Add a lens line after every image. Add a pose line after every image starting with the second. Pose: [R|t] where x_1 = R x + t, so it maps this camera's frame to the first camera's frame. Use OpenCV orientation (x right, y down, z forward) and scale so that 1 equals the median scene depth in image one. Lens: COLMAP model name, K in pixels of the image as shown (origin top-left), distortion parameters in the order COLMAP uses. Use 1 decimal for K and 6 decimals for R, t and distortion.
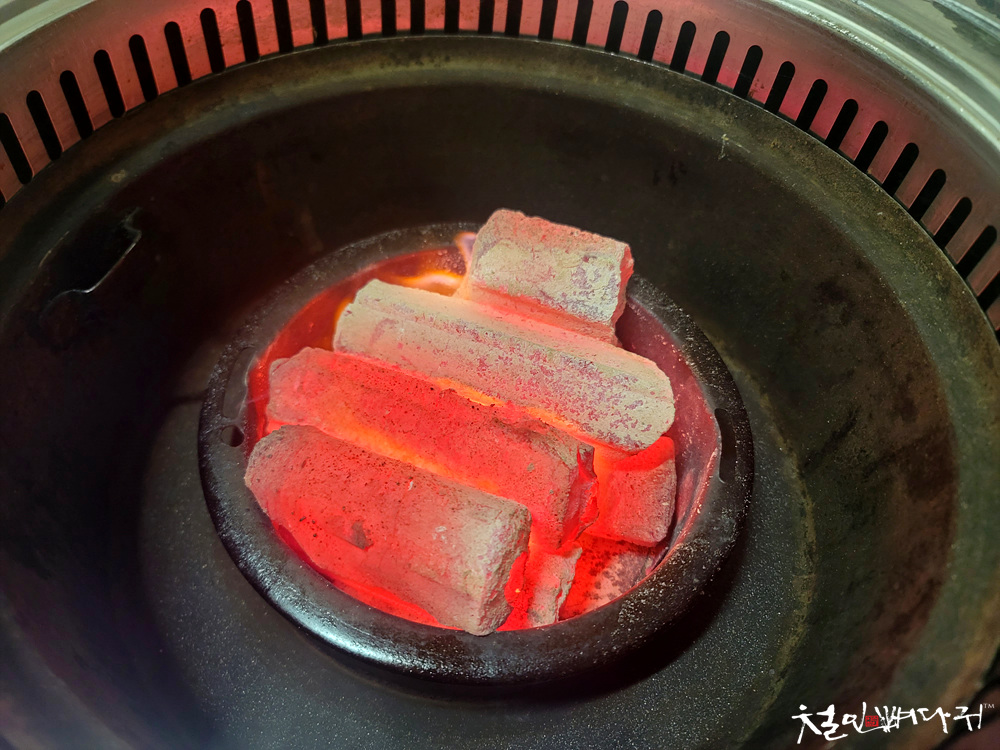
lens RADIAL K [[727.3, 0, 500.4], [0, 727.3, 374.7], [0, 0, 1]] dist [0.006136, -0.007832]
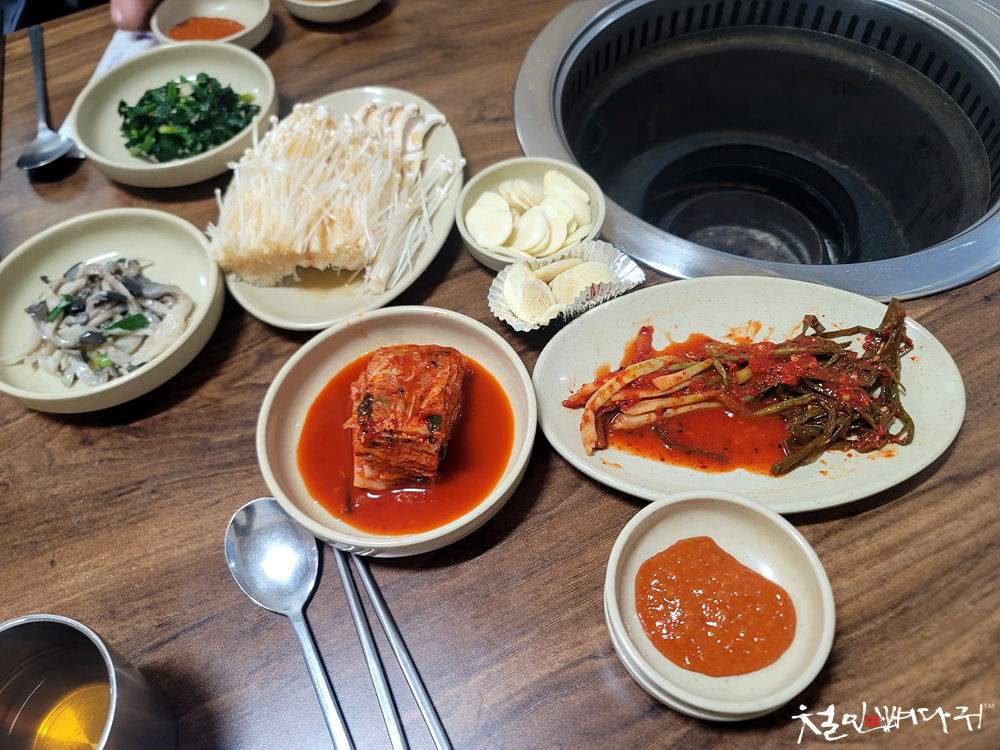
lens RADIAL K [[727.3, 0, 499.6], [0, 727.3, 375.4], [0, 0, 1]] dist [0.006136, -0.007832]
pose [[0.988181, 0.002779, -0.153263, -0.414860], [0.012829, 0.994828, 0.100757, 0.312459], [0.152751, -0.101532, 0.983035, -1.274310]]
